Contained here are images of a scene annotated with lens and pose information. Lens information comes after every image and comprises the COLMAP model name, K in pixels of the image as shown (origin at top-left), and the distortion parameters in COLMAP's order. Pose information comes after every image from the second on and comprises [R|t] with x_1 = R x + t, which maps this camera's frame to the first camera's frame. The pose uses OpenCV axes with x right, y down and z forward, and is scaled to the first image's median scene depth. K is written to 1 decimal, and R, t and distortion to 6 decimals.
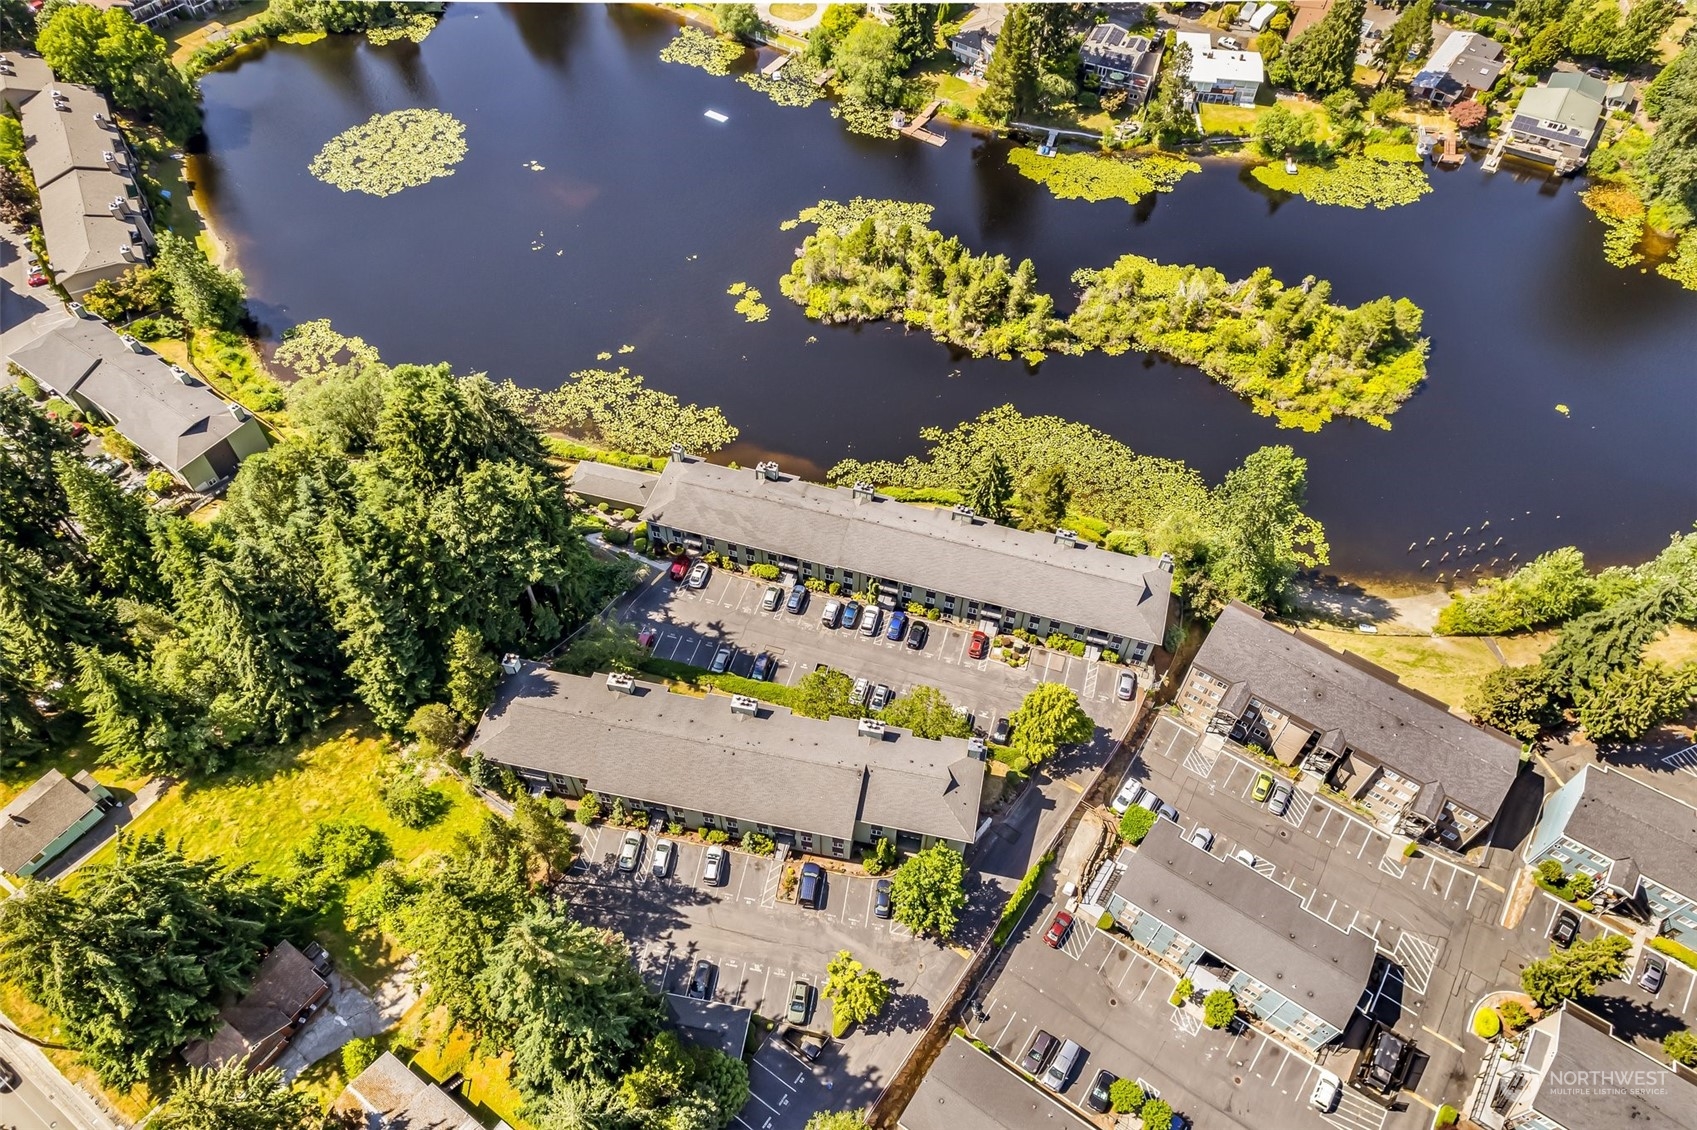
lens RADIAL K [[1126.0, 0, 815.6], [0, 1126.0, 647.6], [0, 0, 1]] dist [-0.057324, 0.061220]
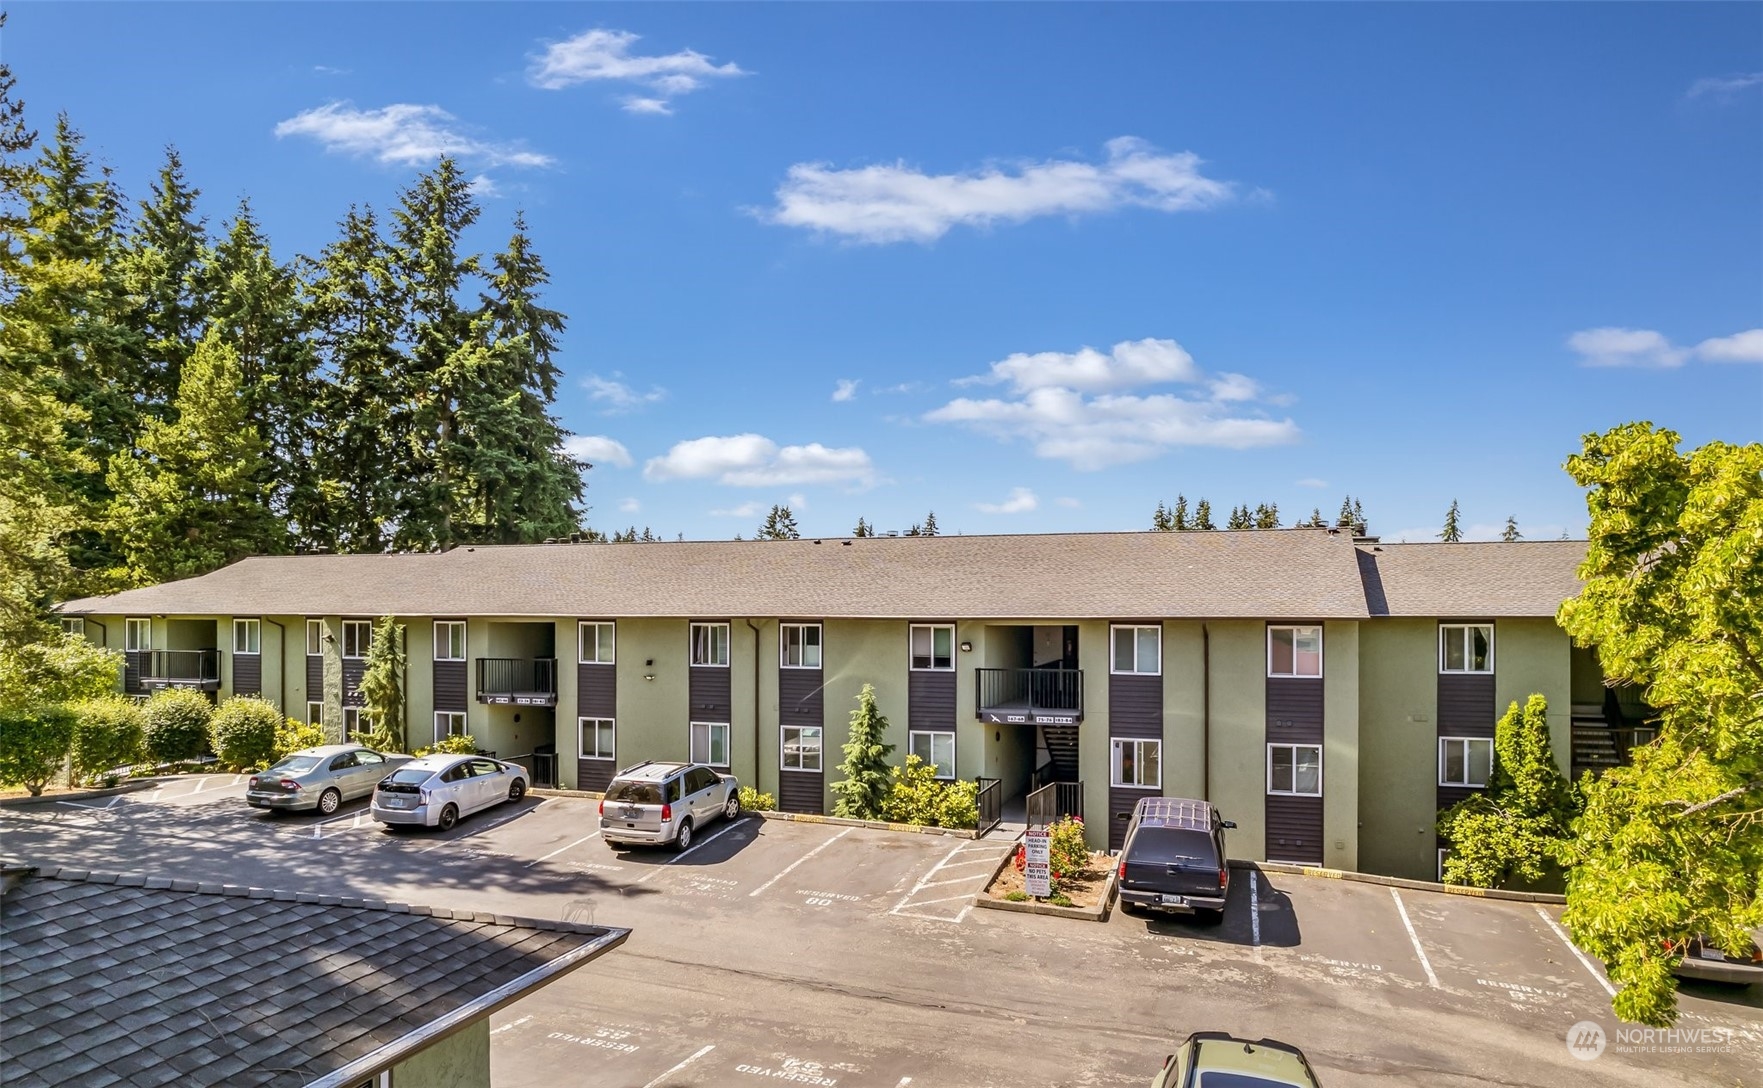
lens RADIAL K [[1138.9, 0, 884.0], [0, 1138.9, 591.1], [0, 0, 1]] dist [-0.076065, 0.080552]
pose [[0.992041, 0.007533, -0.125686, -0.027566], [-0.106659, 0.580770, -0.807050, 0.321024], [0.066916, 0.814033, 0.576952, 0.825922]]
